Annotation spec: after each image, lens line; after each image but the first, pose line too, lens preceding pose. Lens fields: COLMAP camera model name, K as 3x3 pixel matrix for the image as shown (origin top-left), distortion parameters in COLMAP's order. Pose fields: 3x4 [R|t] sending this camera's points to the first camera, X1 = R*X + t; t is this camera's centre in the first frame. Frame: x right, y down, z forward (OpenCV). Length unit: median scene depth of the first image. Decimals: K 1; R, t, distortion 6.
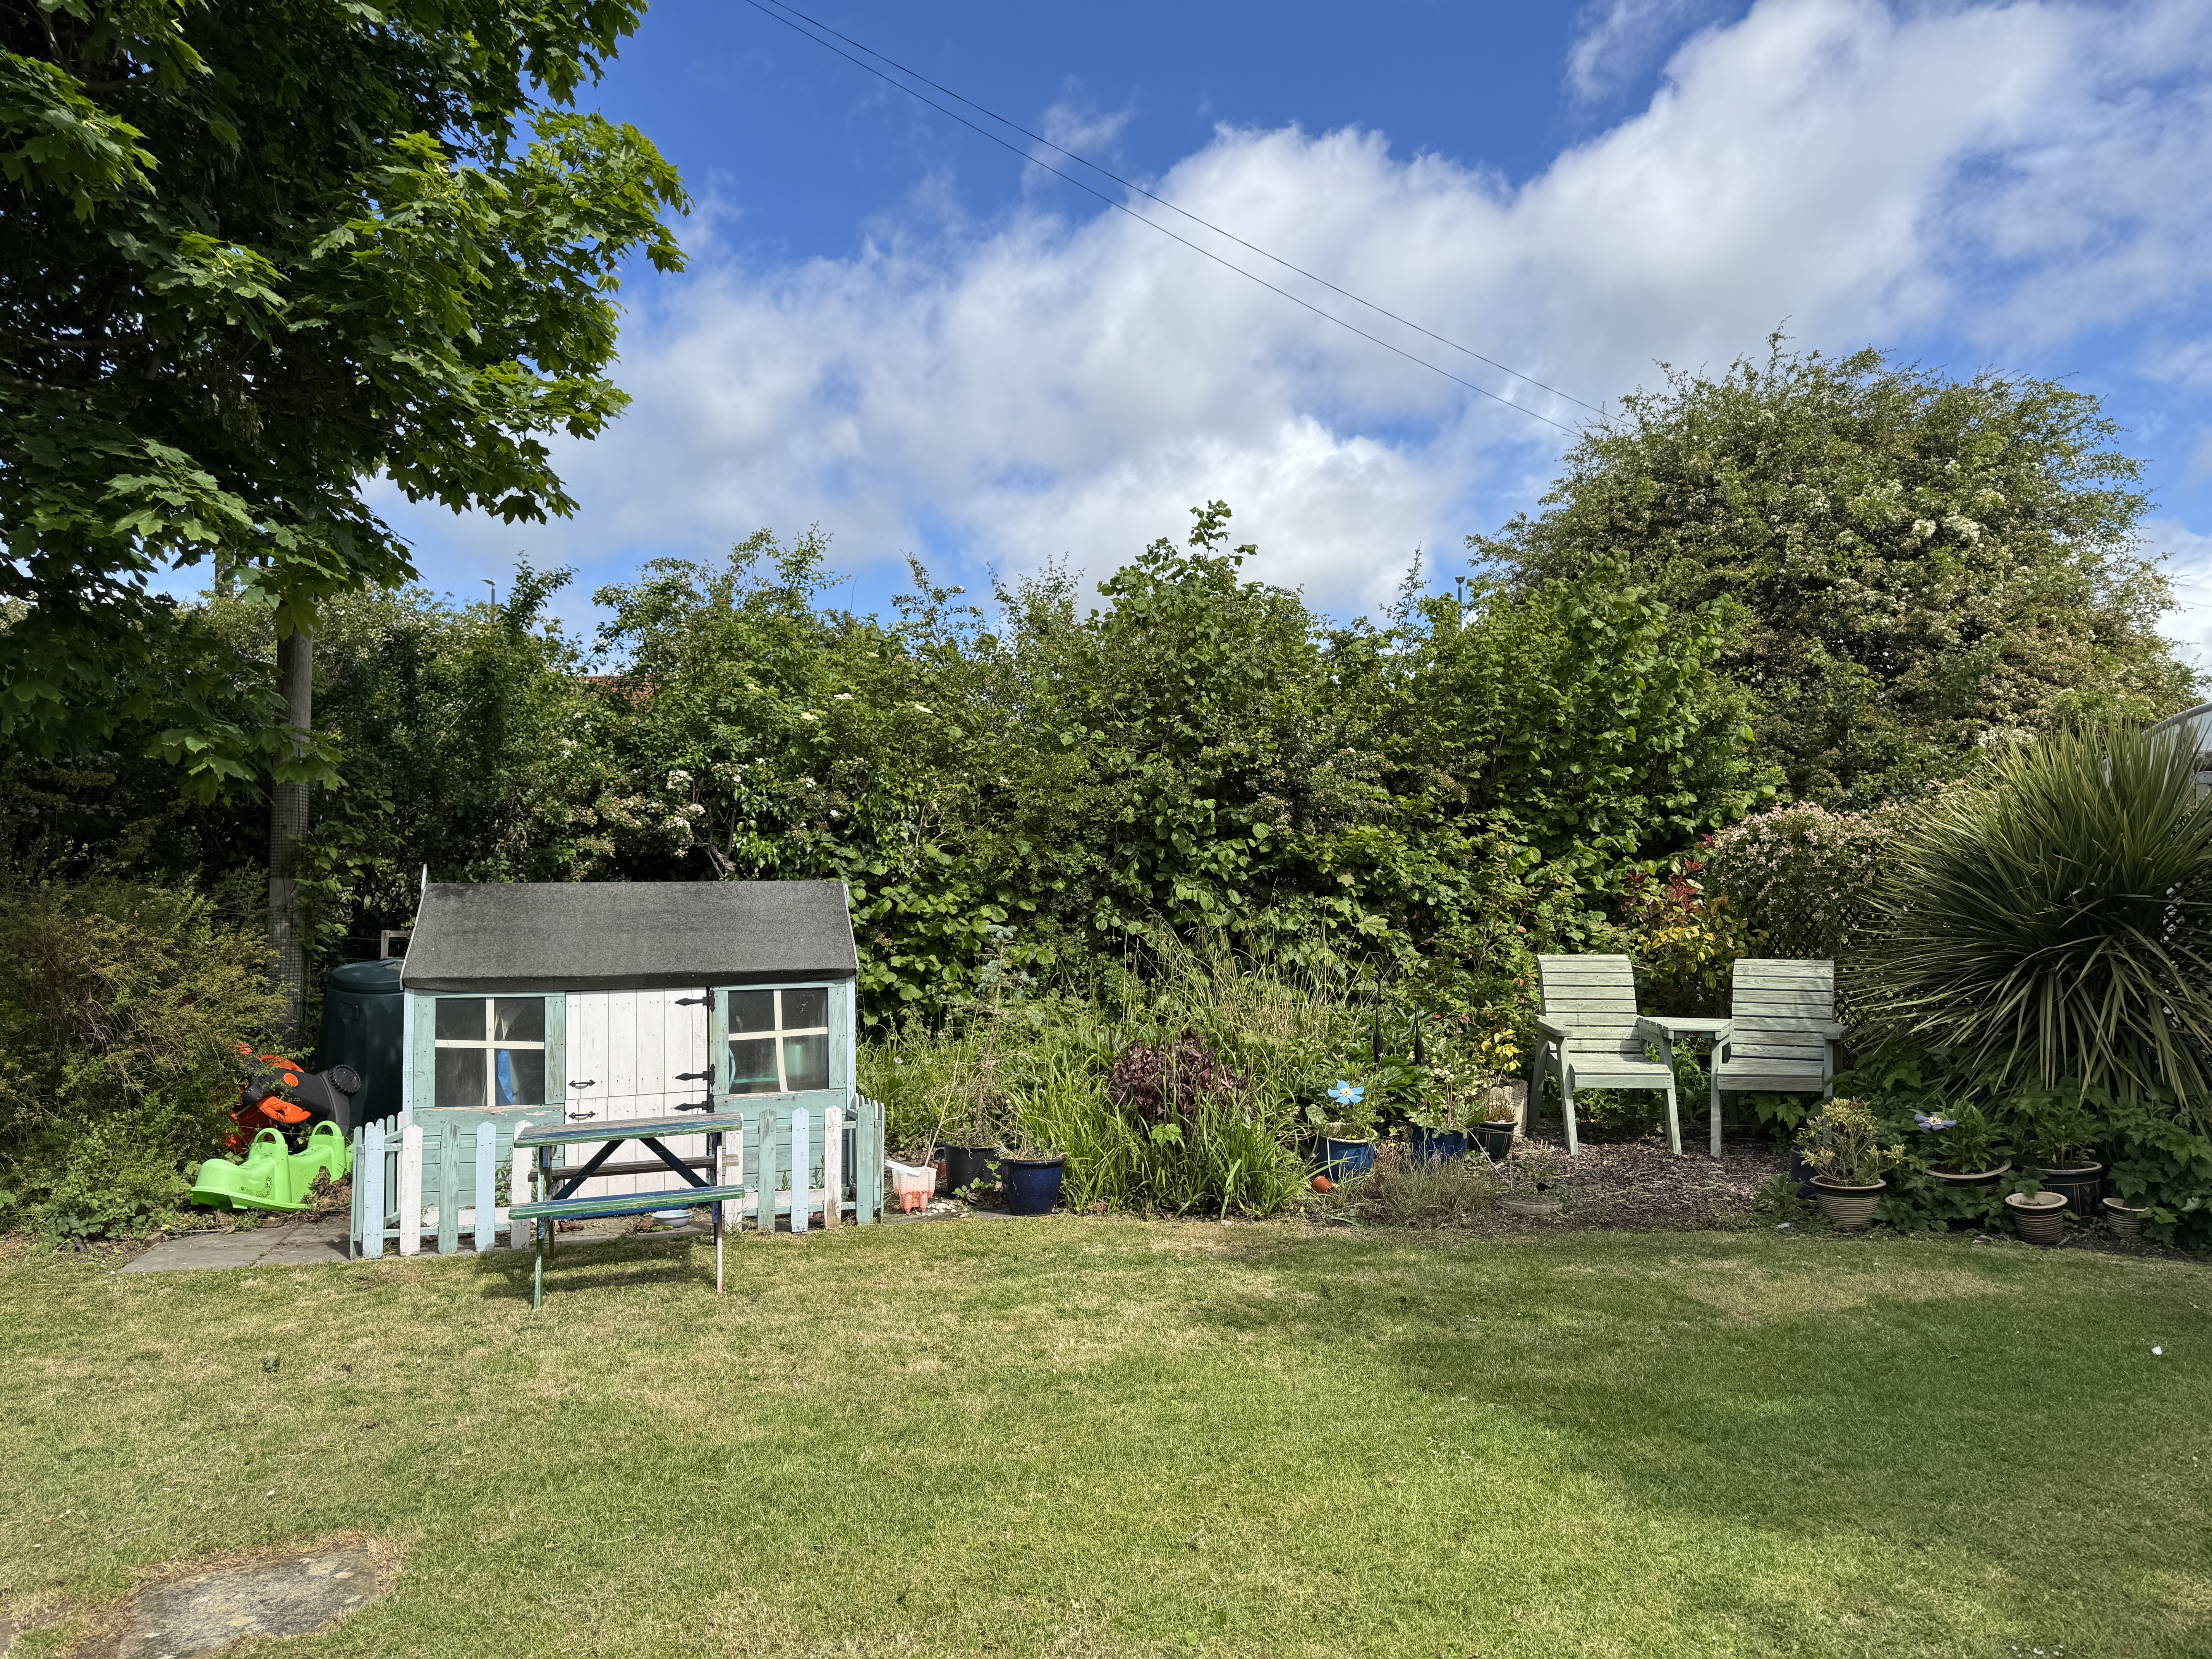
lens RADIAL K [[1567.5, 0, 1106.0], [0, 1567.5, 829.5], [0, 0, 1]] dist [0.130887, -0.225925]
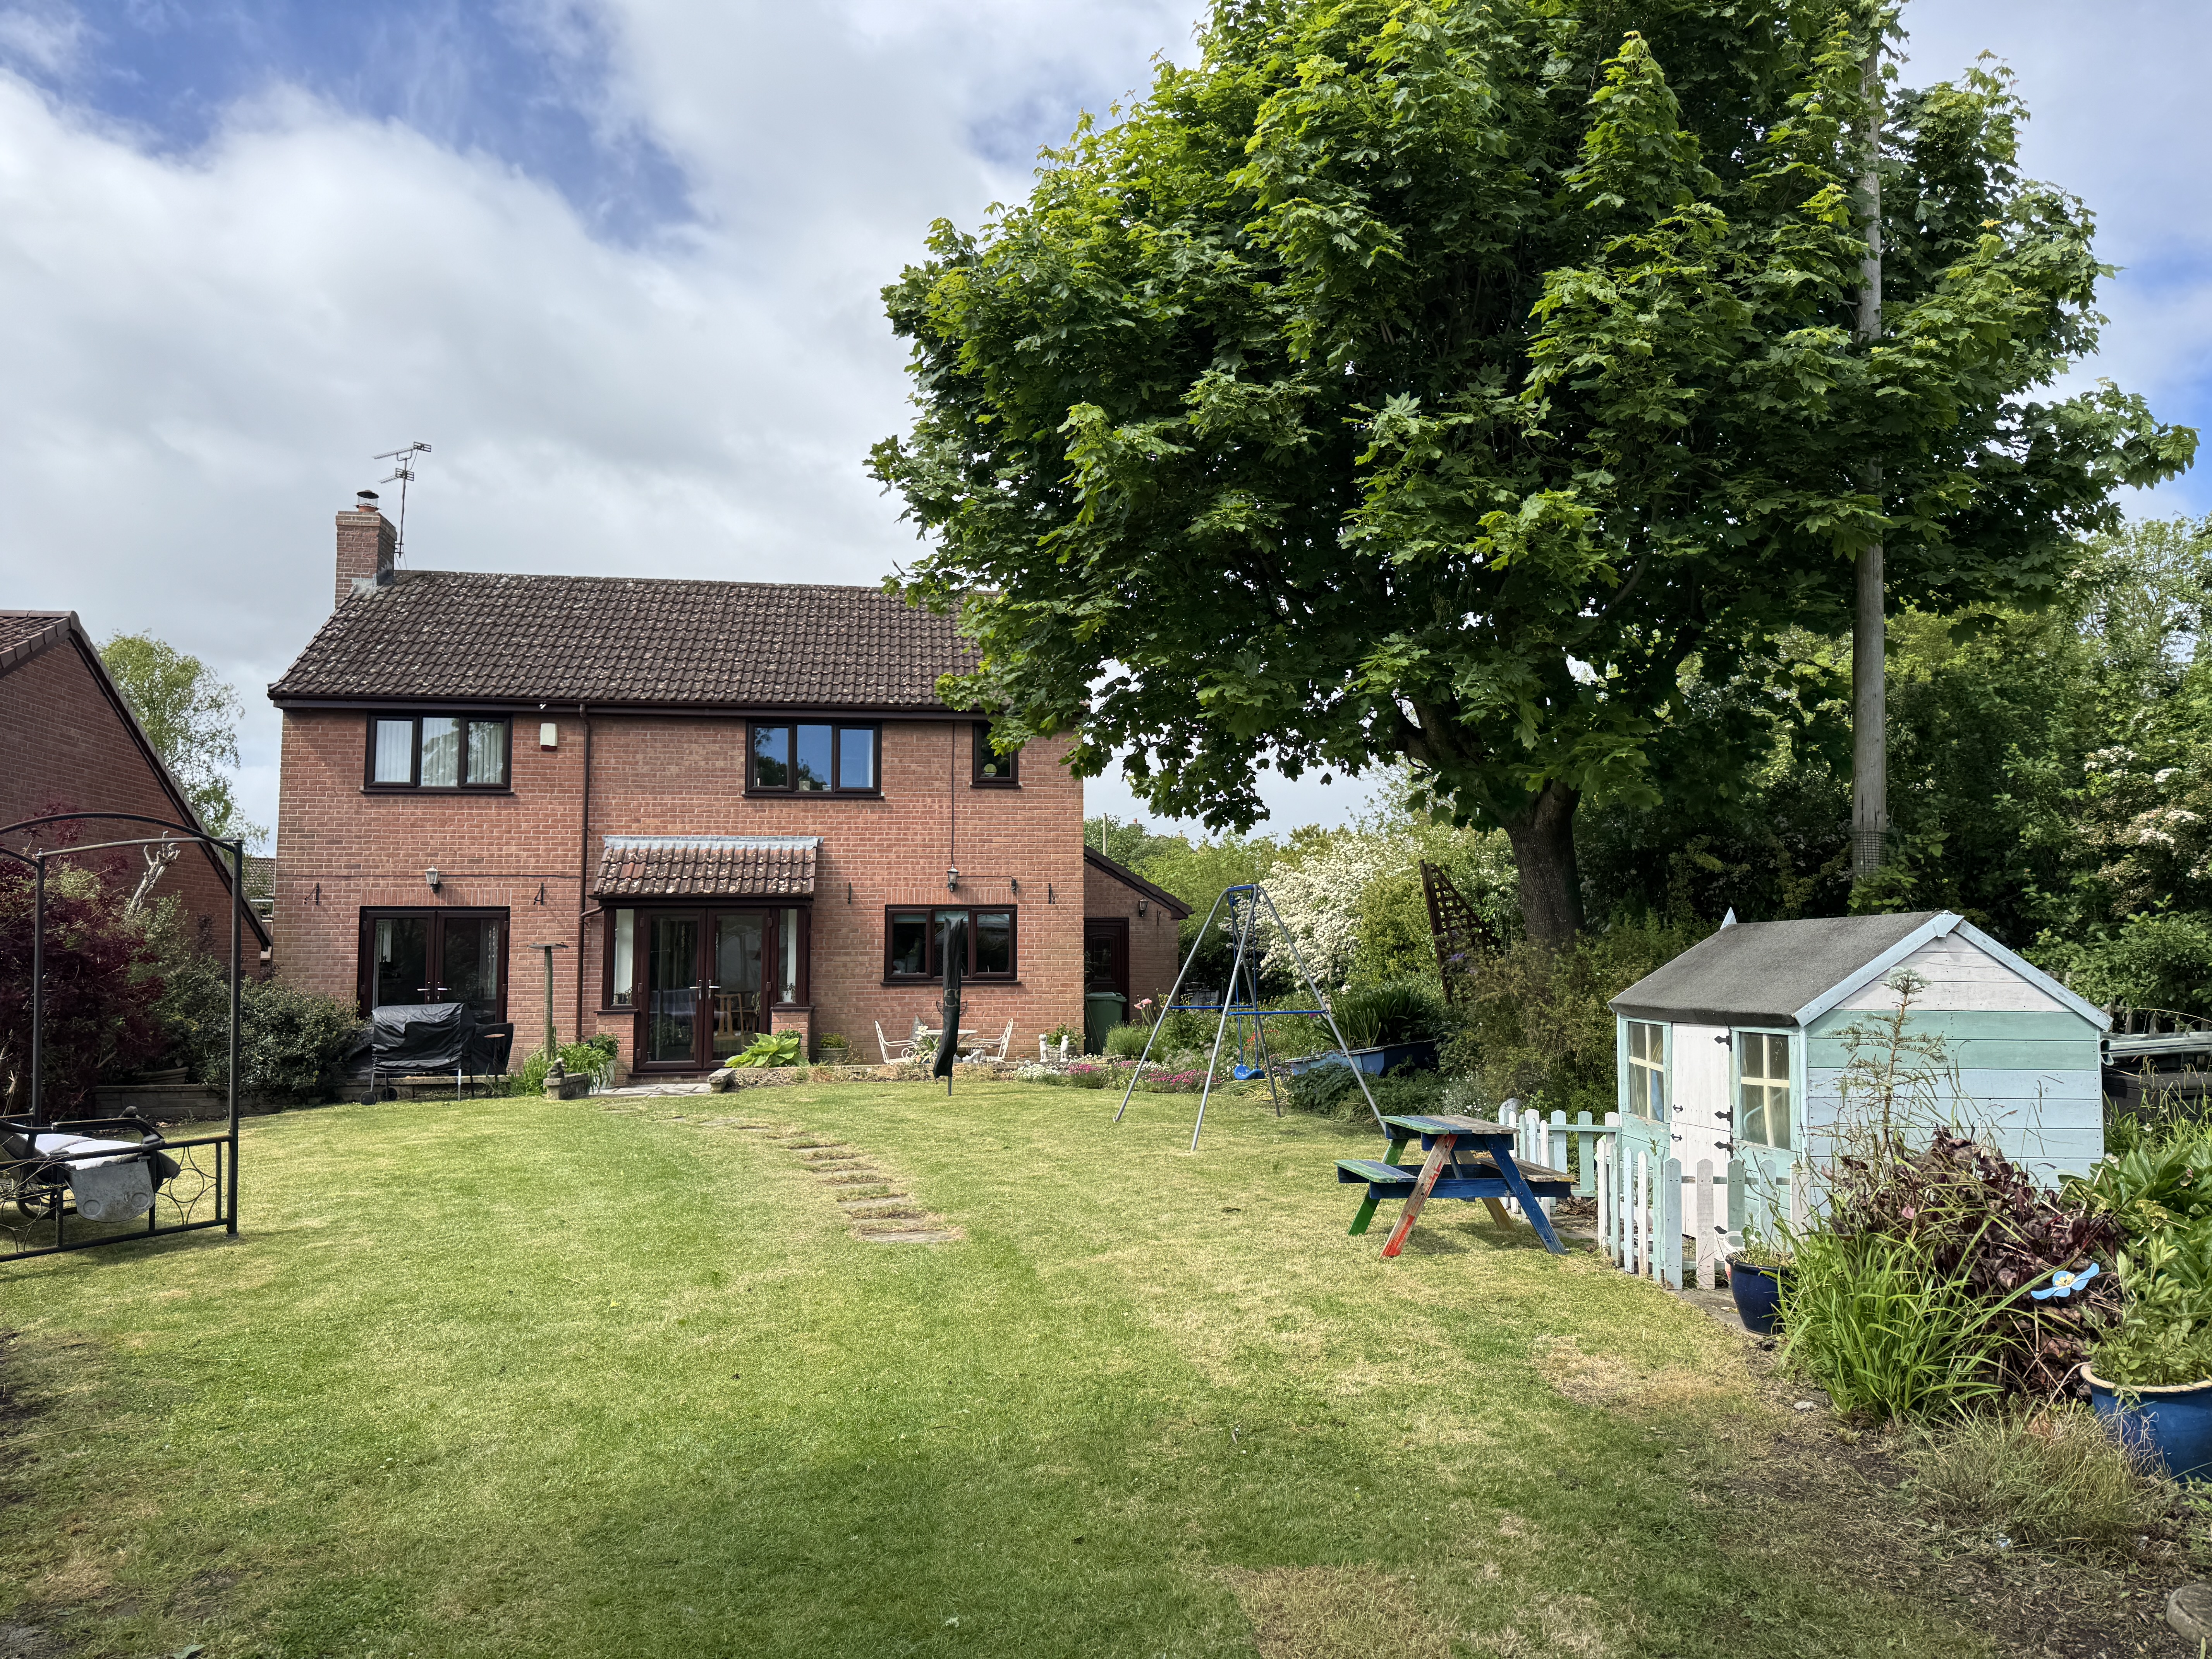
lens RADIAL K [[1567.5, 0, 1106.0], [0, 1567.5, 829.5], [0, 0, 1]] dist [0.130887, -0.225925]
pose [[-0.210119, -0.075149, -0.974783, 0.788038], [0.046756, 0.995128, -0.086795, 0.046158], [0.976557, -0.063814, -0.205582, 0.828707]]
